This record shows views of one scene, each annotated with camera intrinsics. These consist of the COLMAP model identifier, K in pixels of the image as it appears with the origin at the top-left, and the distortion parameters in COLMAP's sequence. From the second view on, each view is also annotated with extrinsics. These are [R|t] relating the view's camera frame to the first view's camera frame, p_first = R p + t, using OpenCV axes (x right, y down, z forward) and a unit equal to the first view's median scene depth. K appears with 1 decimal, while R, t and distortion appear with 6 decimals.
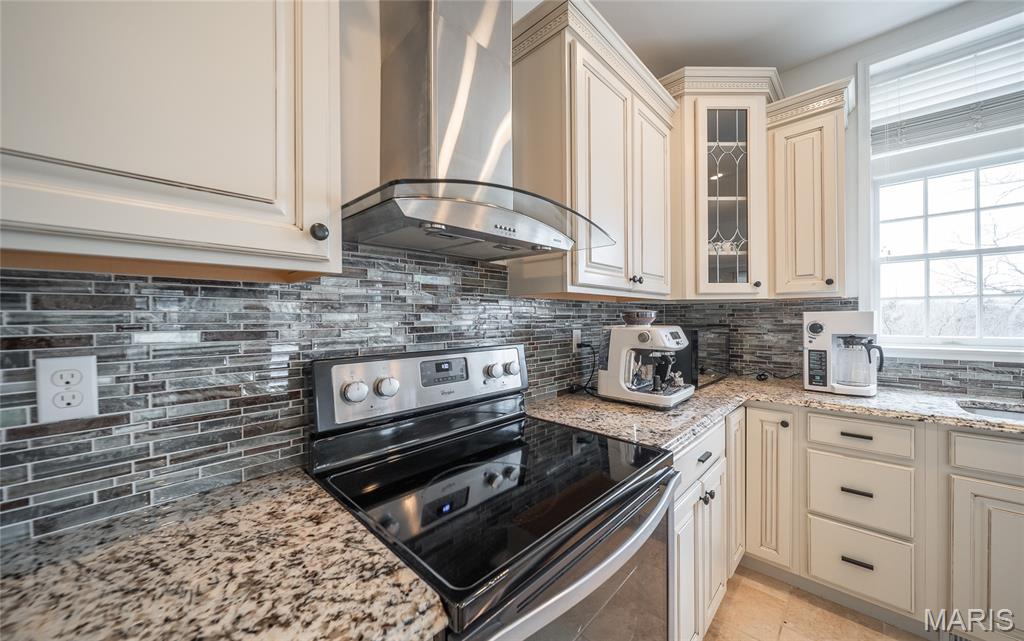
lens RADIAL K [[362.4, 0, 512.2], [0, 362.4, 307.9], [0, 0, 1]] dist [0.001281, 0.000102]
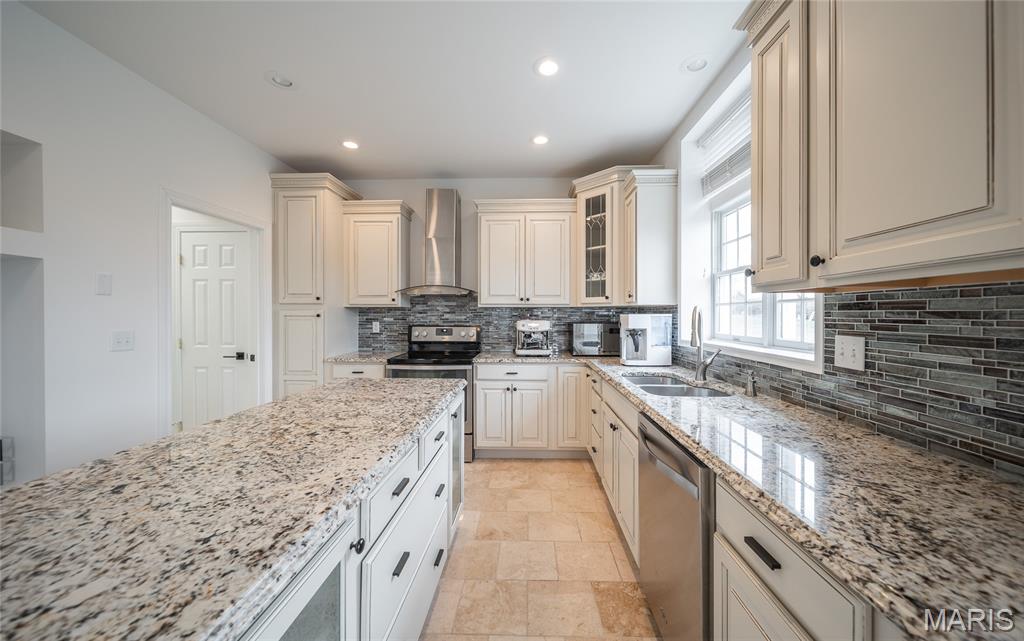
lens RADIAL K [[362.4, 0, 512.2], [0, 362.4, 307.9], [0, 0, 1]] dist [0.001281, 0.000102]
pose [[0.666987, -0.007008, -0.745037, 1.610441], [0.009505, 0.999954, -0.000897, -0.021340], [0.745009, -0.006483, 0.667023, -0.438349]]
